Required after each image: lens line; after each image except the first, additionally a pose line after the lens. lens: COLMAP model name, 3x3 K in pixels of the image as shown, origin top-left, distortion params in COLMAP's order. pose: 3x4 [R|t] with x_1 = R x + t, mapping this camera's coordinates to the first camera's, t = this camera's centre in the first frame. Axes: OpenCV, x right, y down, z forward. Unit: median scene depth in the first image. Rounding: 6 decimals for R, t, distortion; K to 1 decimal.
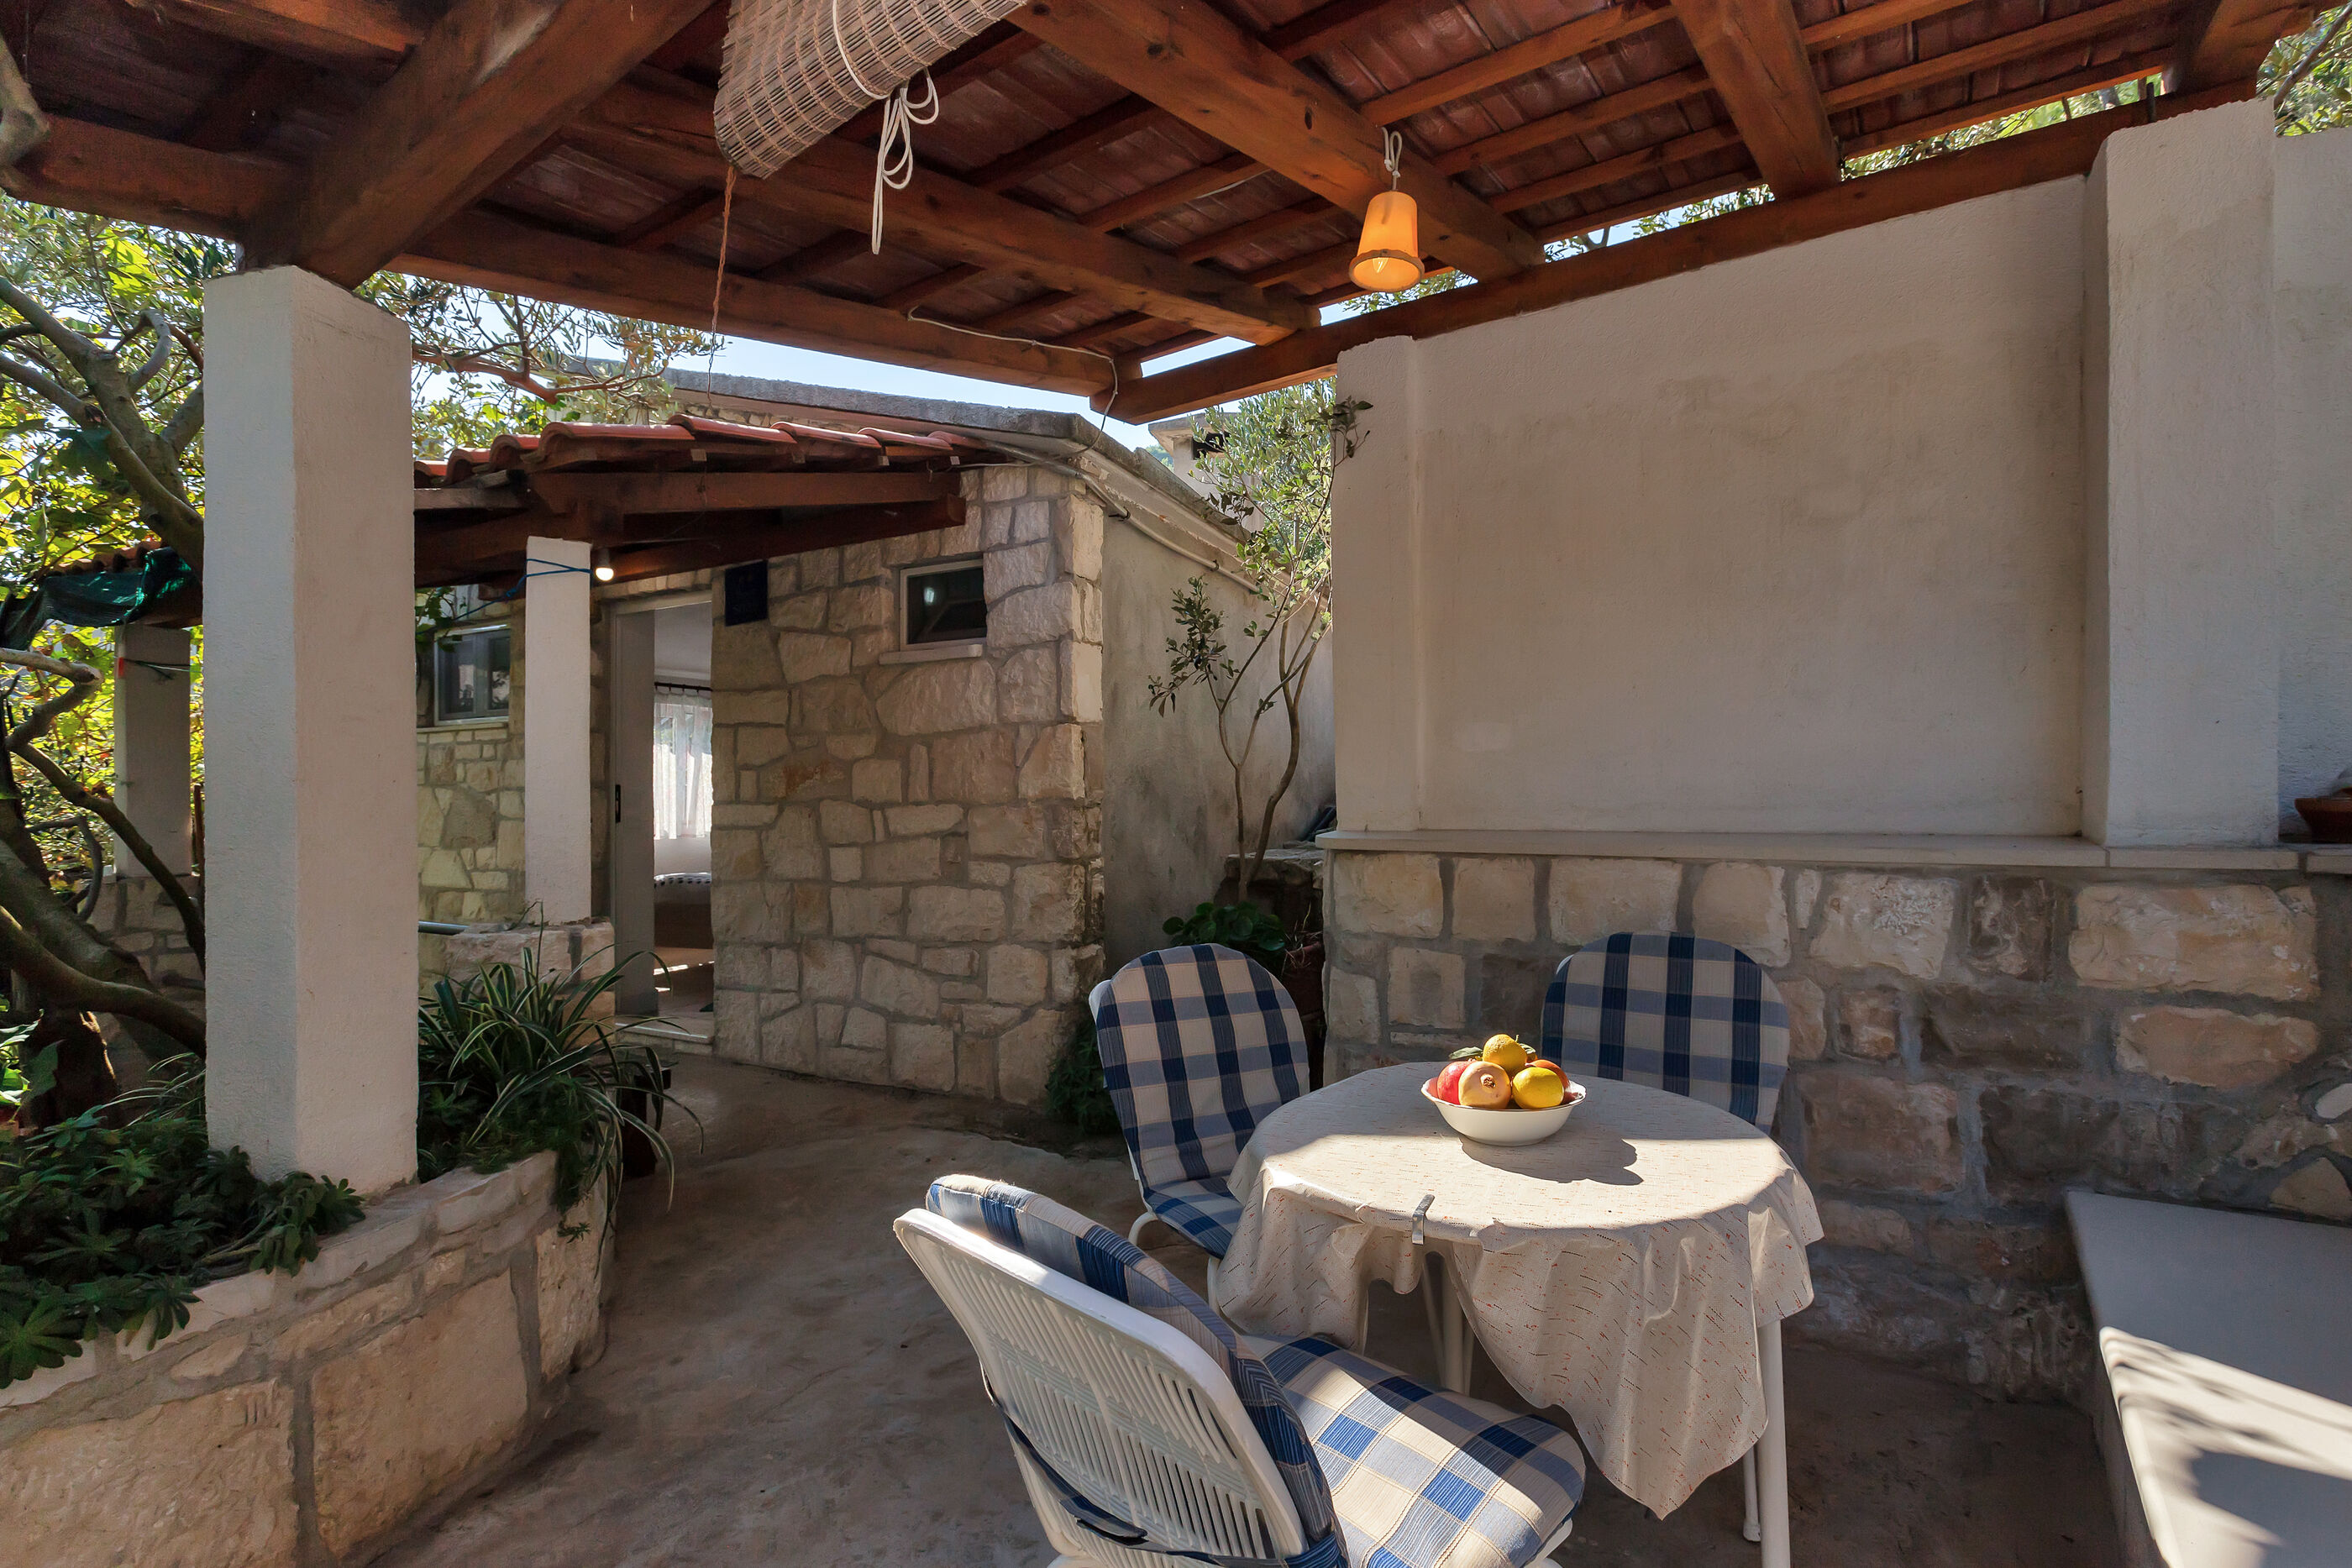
lens RADIAL K [[1067.2, 0, 1179.3], [0, 1067.2, 791.3], [0, 0, 1]] dist [-0.002165, 0.000799]
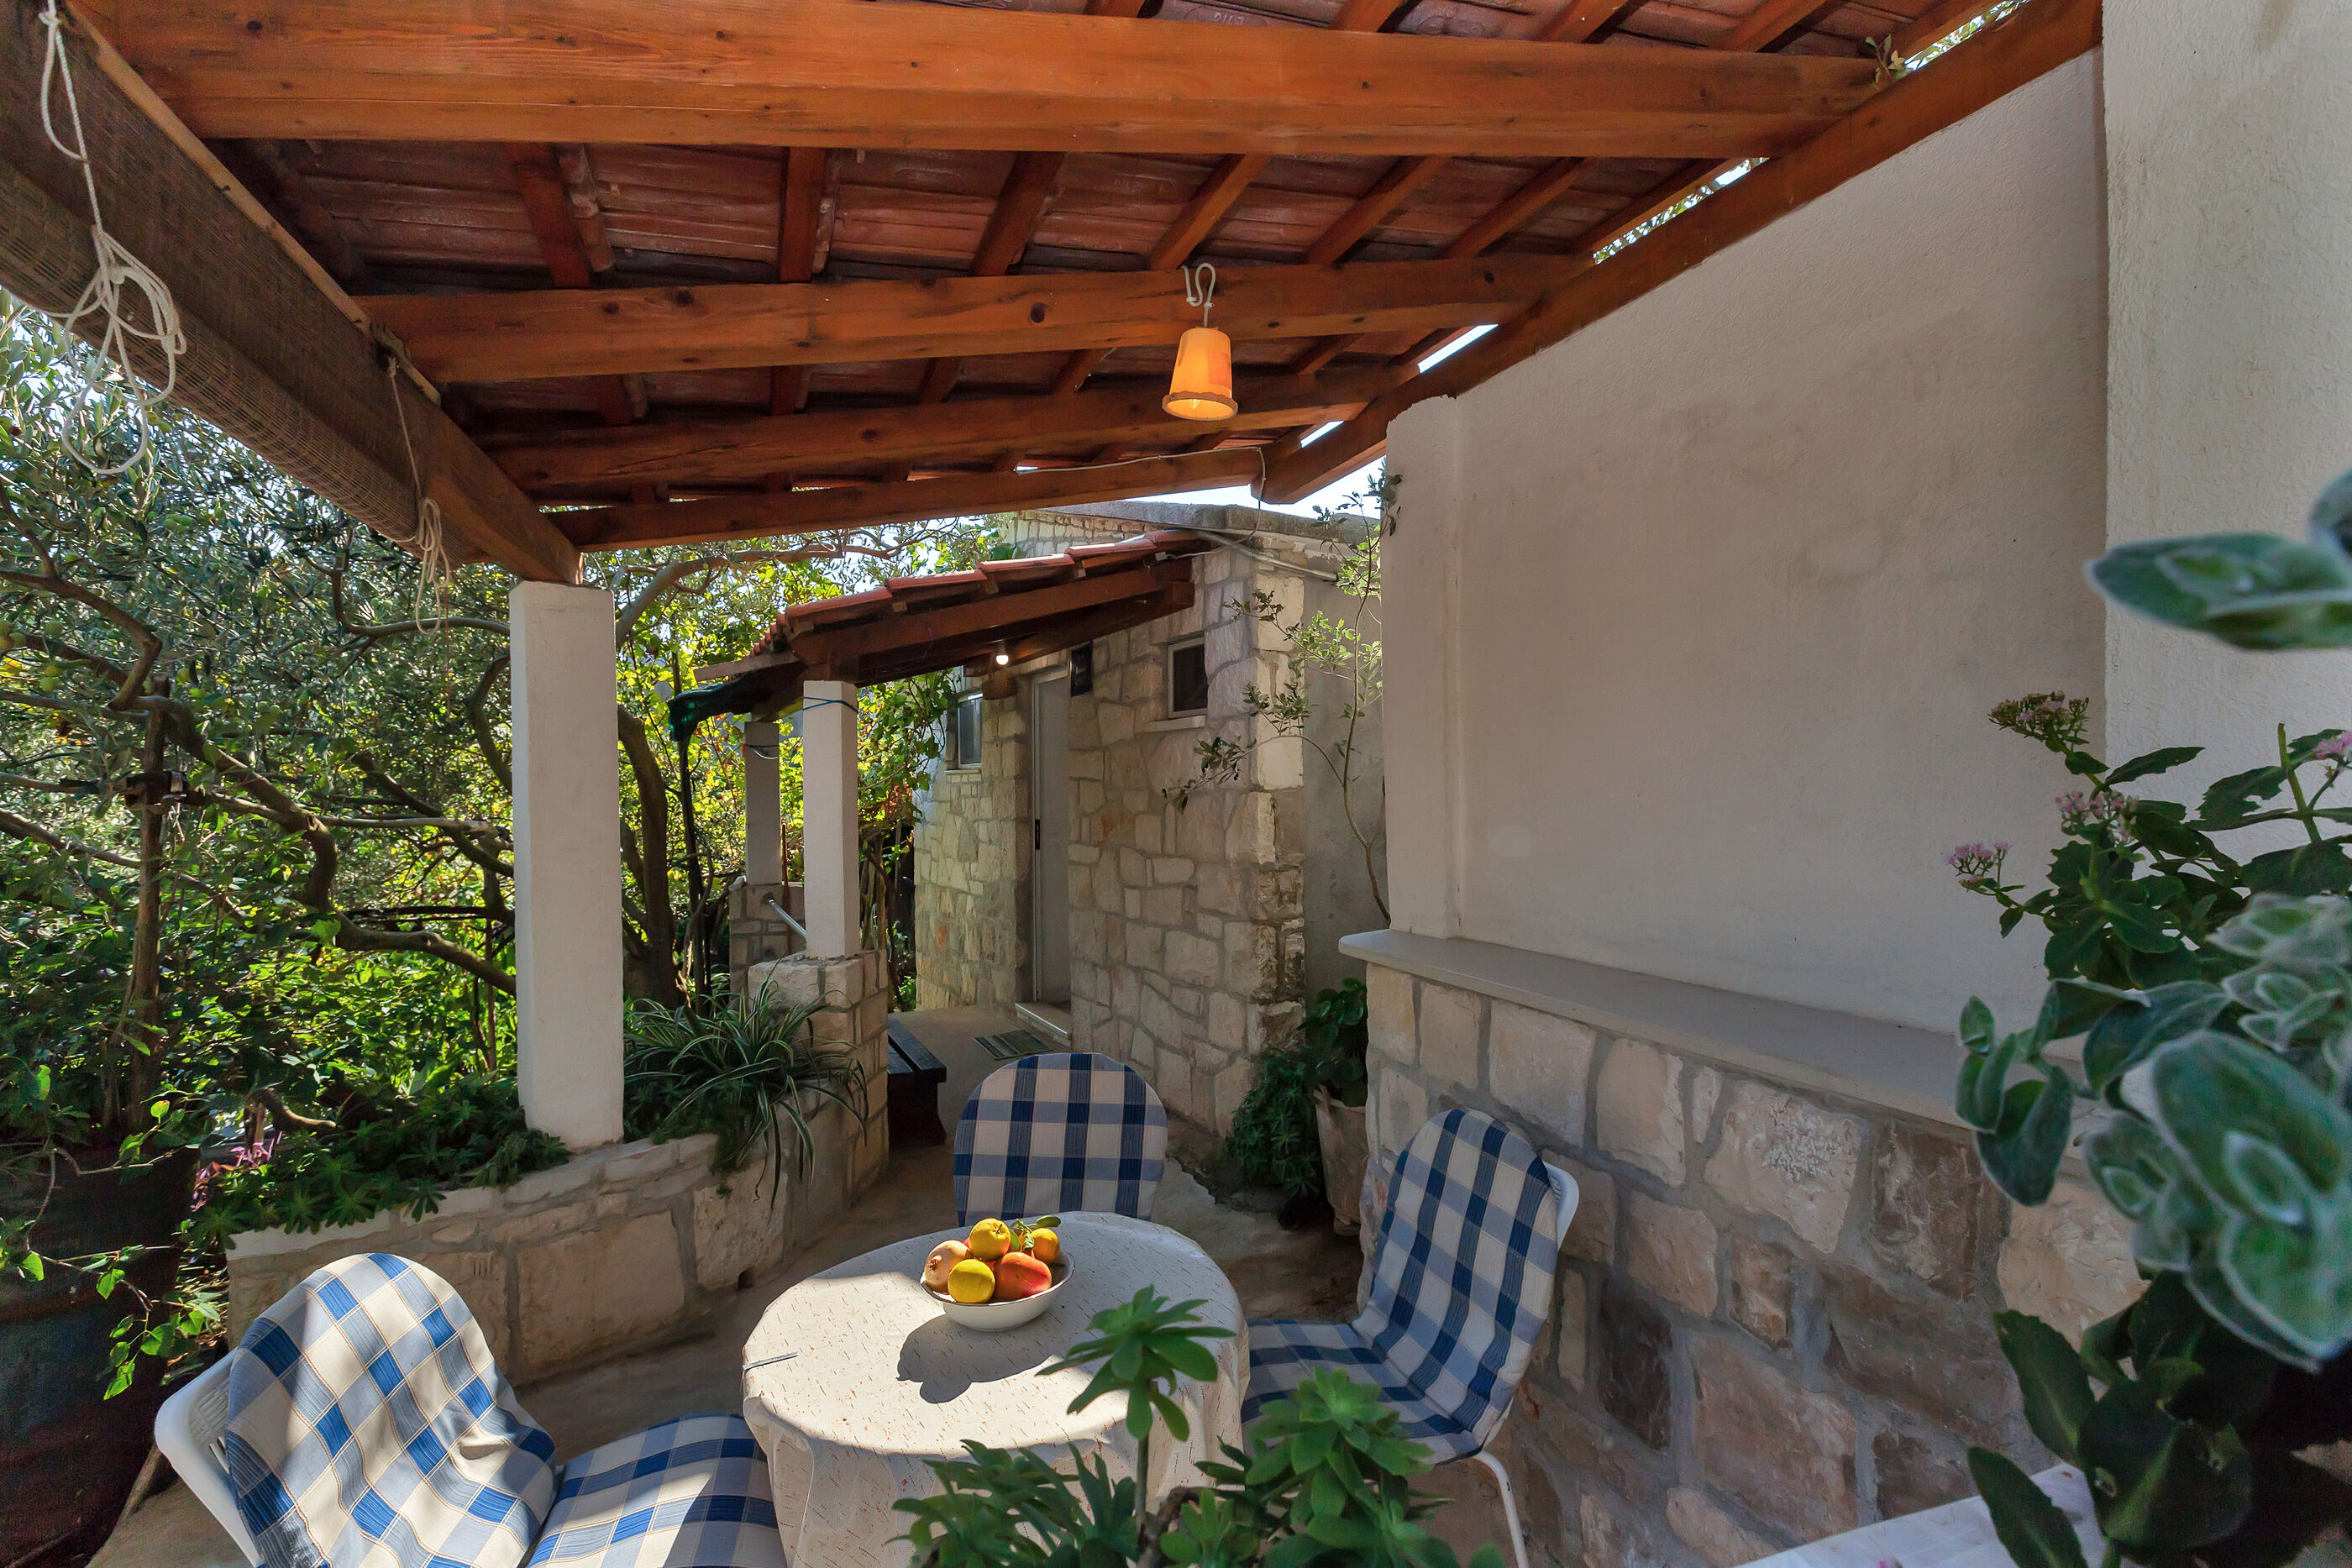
lens RADIAL K [[1067.2, 0, 1239.3], [0, 1067.2, 770.9], [0, 0, 1]] dist [-0.002165, 0.000799]
pose [[0.829375, -0.001626, -0.558689, 0.732988], [0.009852, 0.999883, 0.011716, -0.149980], [0.558605, -0.015221, 0.829294, 0.180779]]
